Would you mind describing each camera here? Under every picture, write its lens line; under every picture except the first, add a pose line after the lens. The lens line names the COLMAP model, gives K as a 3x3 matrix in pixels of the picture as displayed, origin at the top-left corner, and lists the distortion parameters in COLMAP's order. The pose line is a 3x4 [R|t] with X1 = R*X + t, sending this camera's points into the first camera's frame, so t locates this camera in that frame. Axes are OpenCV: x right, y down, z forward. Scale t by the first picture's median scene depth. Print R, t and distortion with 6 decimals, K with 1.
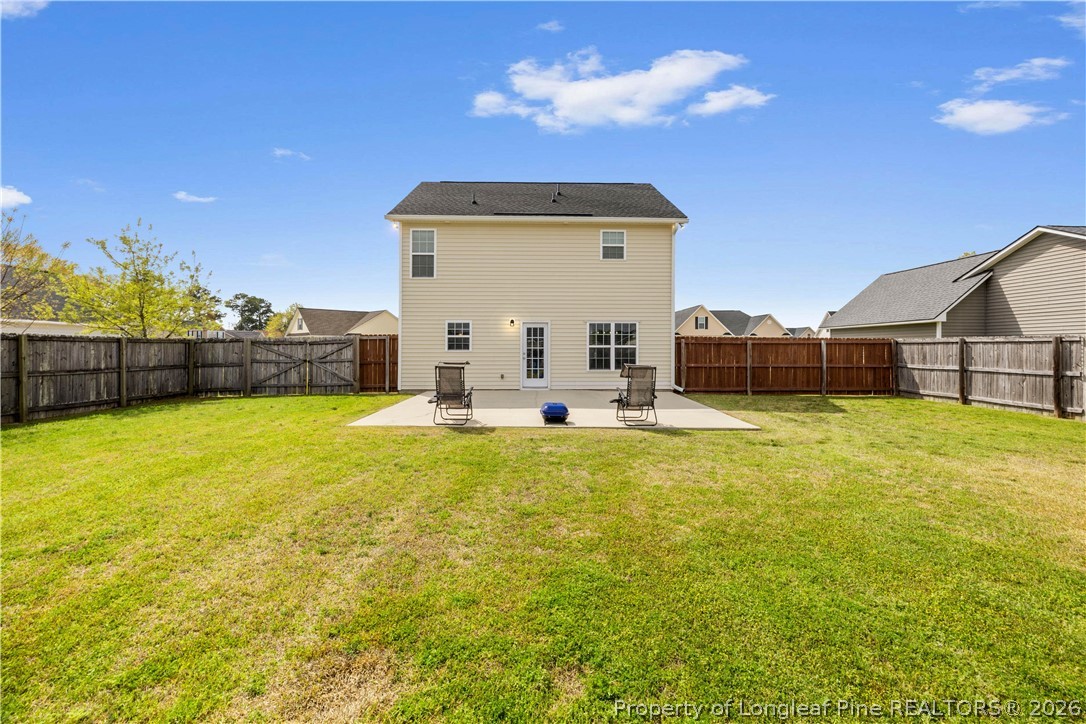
lens RADIAL K [[461.5, 0, 543.3], [0, 461.5, 349.9], [0, 0, 1]] dist [-0.001174, -0.000278]
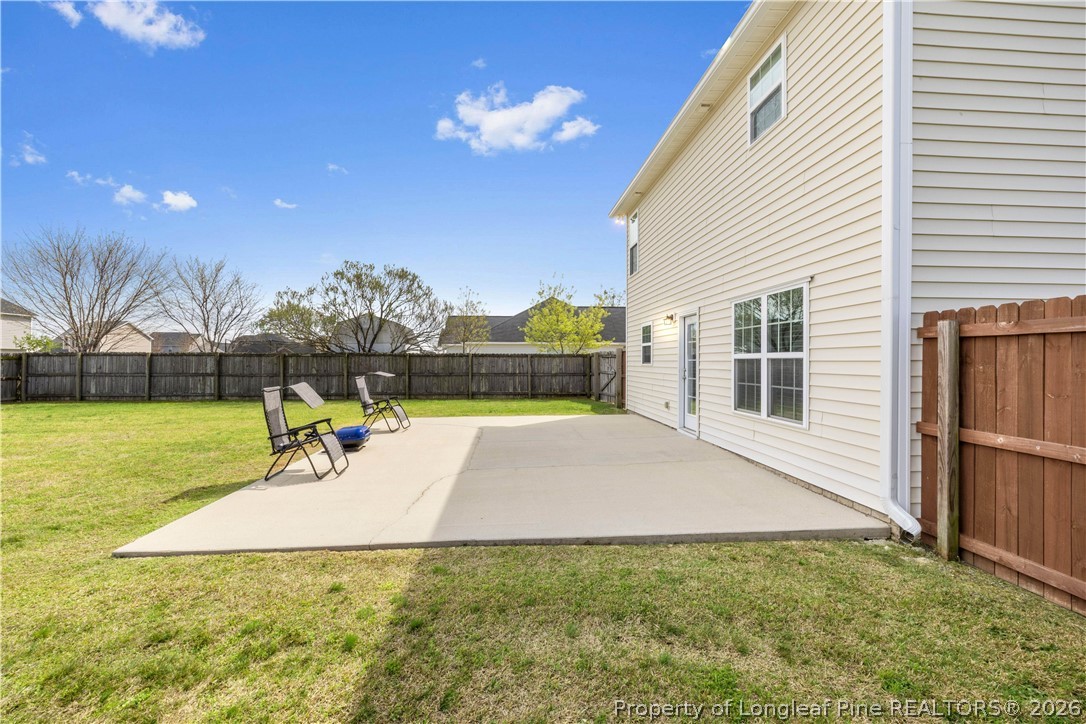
lens RADIAL K [[461.5, 0, 545.1], [0, 461.5, 364.5], [0, 0, 1]] dist [-0.001174, -0.000278]
pose [[0.043061, 0.007320, -0.999046, 0.534303], [-0.005094, 0.999962, 0.007107, -0.002032], [0.999059, 0.004783, 0.043096, 0.799378]]
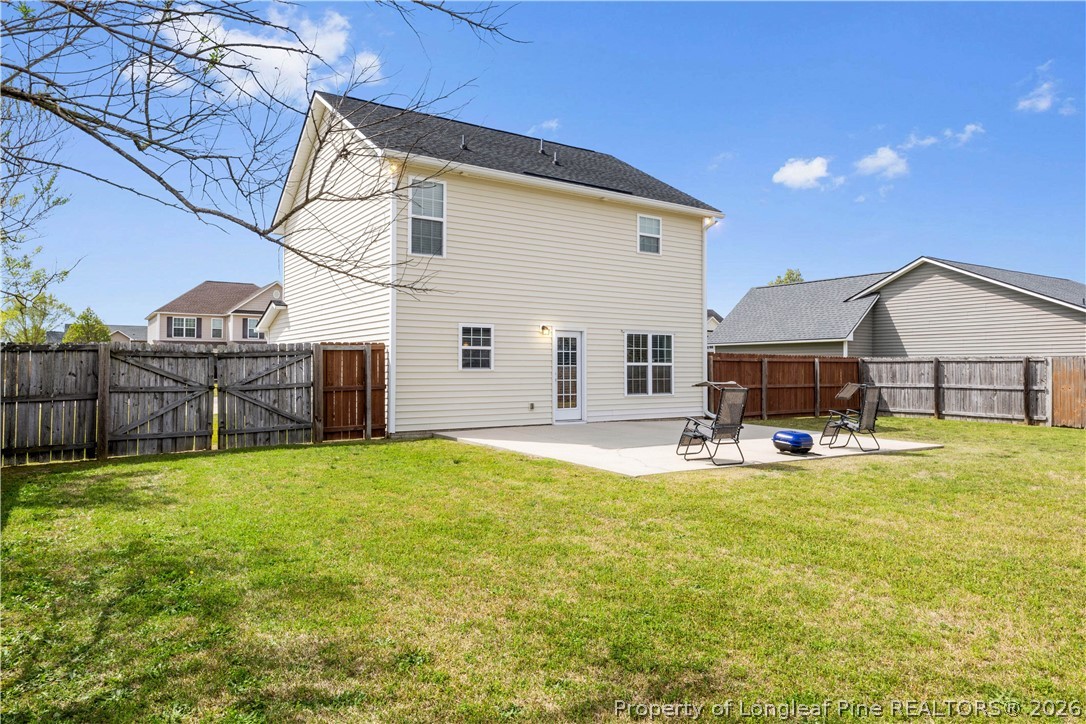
lens RADIAL K [[684.2, 0, 539.8], [0, 684.2, 362.8], [0, 0, 1]] dist [-0.007196, -0.000192]
pose [[0.850071, 0.005447, 0.526641, -0.620823], [0.000863, 0.999931, -0.011736, 0.003643], [-0.526668, 0.010431, 0.850007, 0.112761]]
